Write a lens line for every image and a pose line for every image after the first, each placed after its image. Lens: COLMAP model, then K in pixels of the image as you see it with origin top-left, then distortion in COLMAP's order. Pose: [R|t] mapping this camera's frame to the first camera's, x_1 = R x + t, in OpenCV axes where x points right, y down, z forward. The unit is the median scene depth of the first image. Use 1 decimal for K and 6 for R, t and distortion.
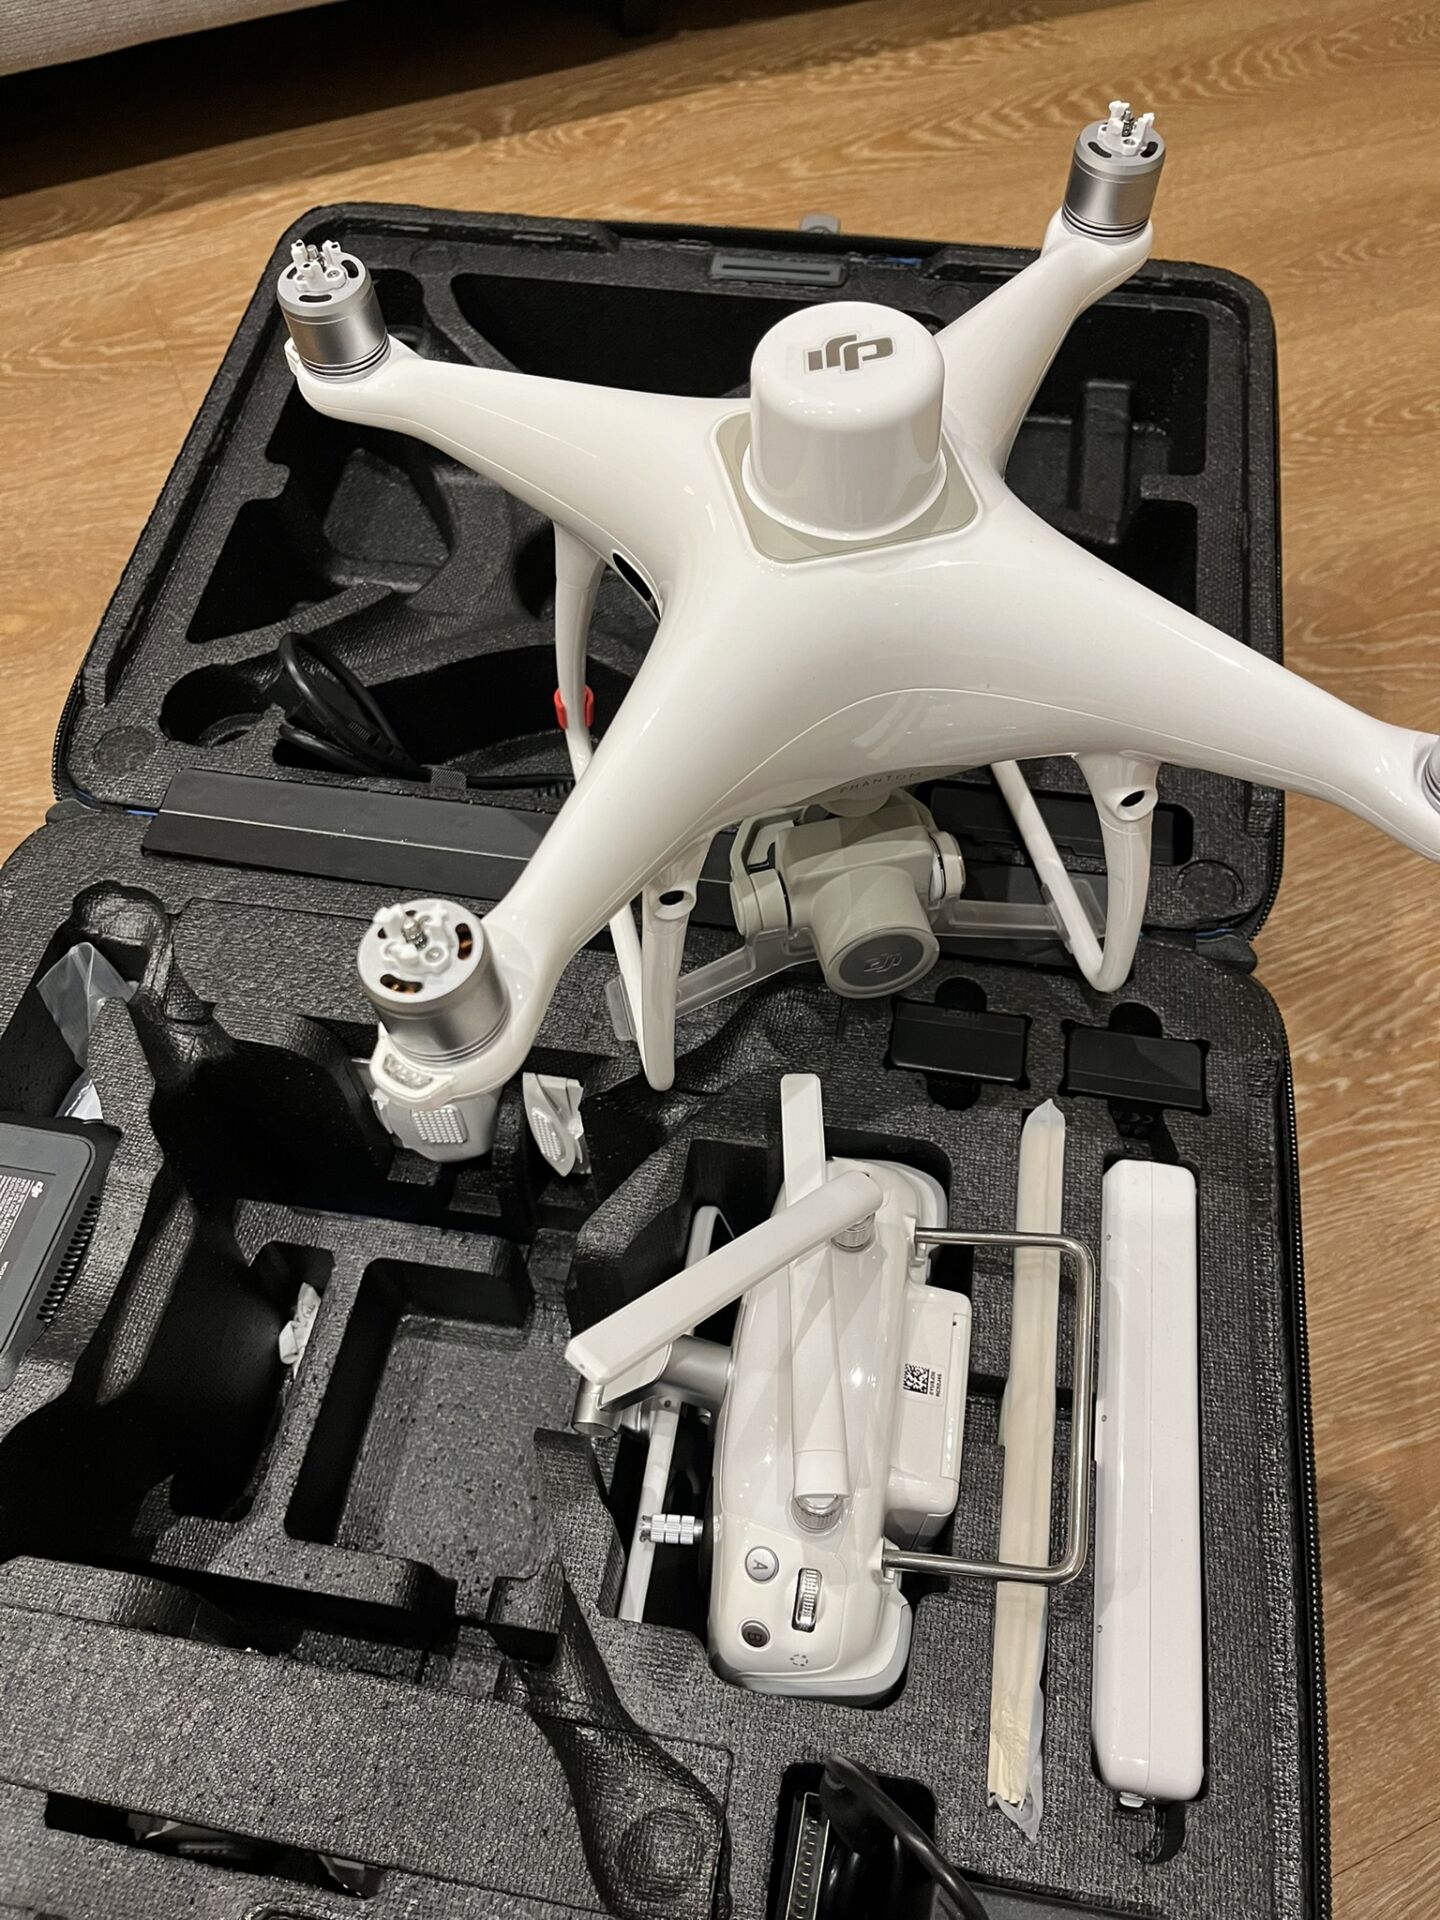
lens RADIAL K [[1467.4, 0, 682.1], [0, 1467.4, 984.9], [0, 0, 1]] dist [0.061228, -0.096656]
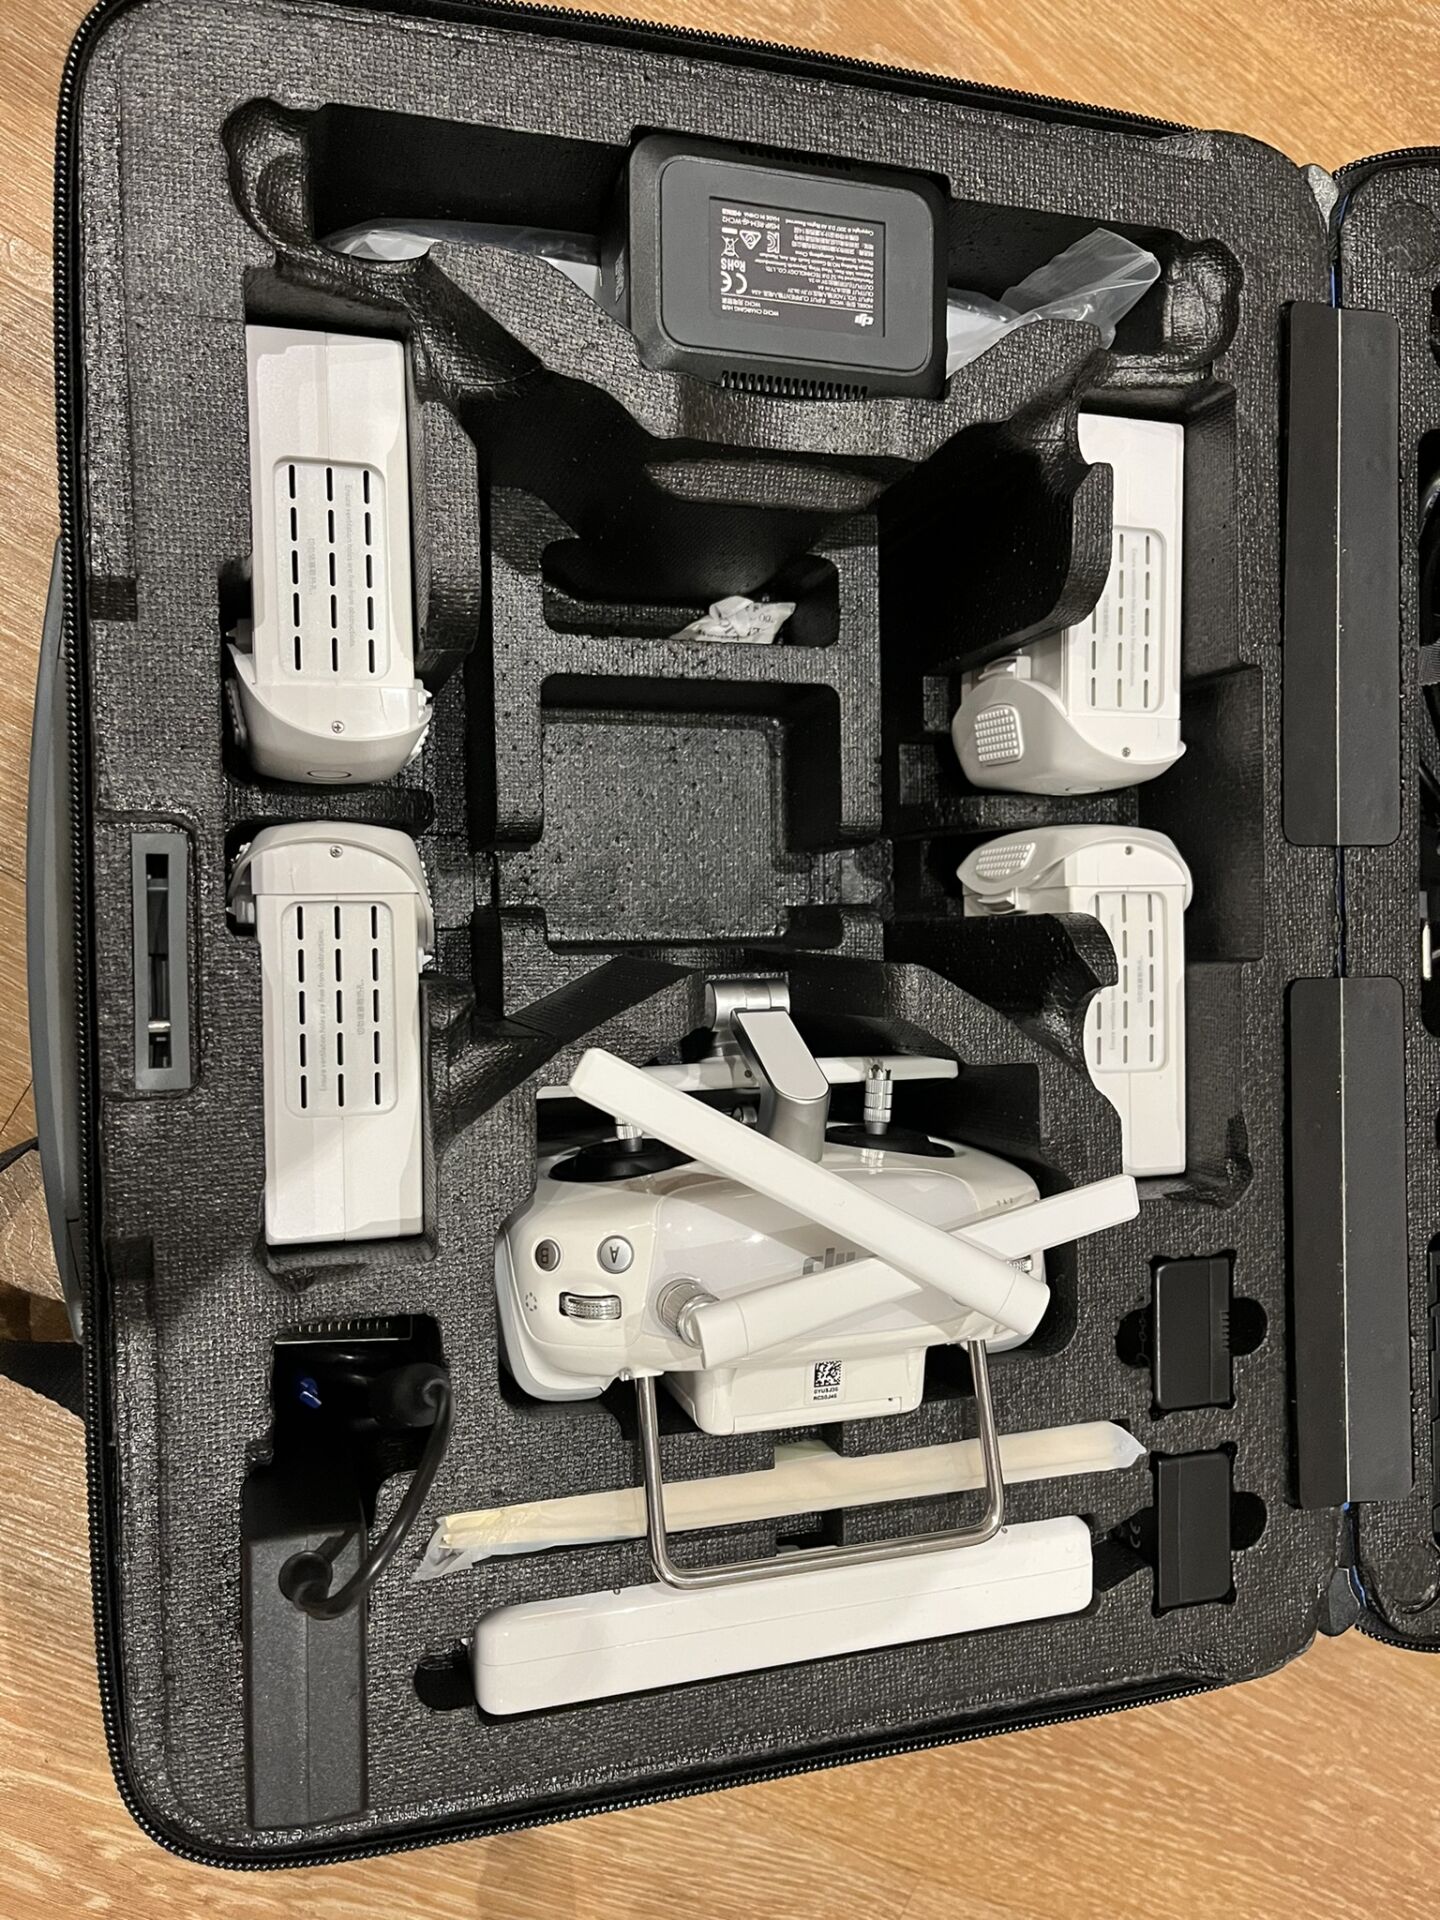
lens RADIAL K [[1467.4, 0, 718.0], [0, 1467.4, 953.5], [0, 0, 1]] dist [0.061228, -0.096656]
pose [[0.172737, 0.979700, 0.101737, -0.181737], [-0.951324, 0.139179, 0.274977, 0.035642], [0.255236, -0.144283, 0.956053, 0.117298]]
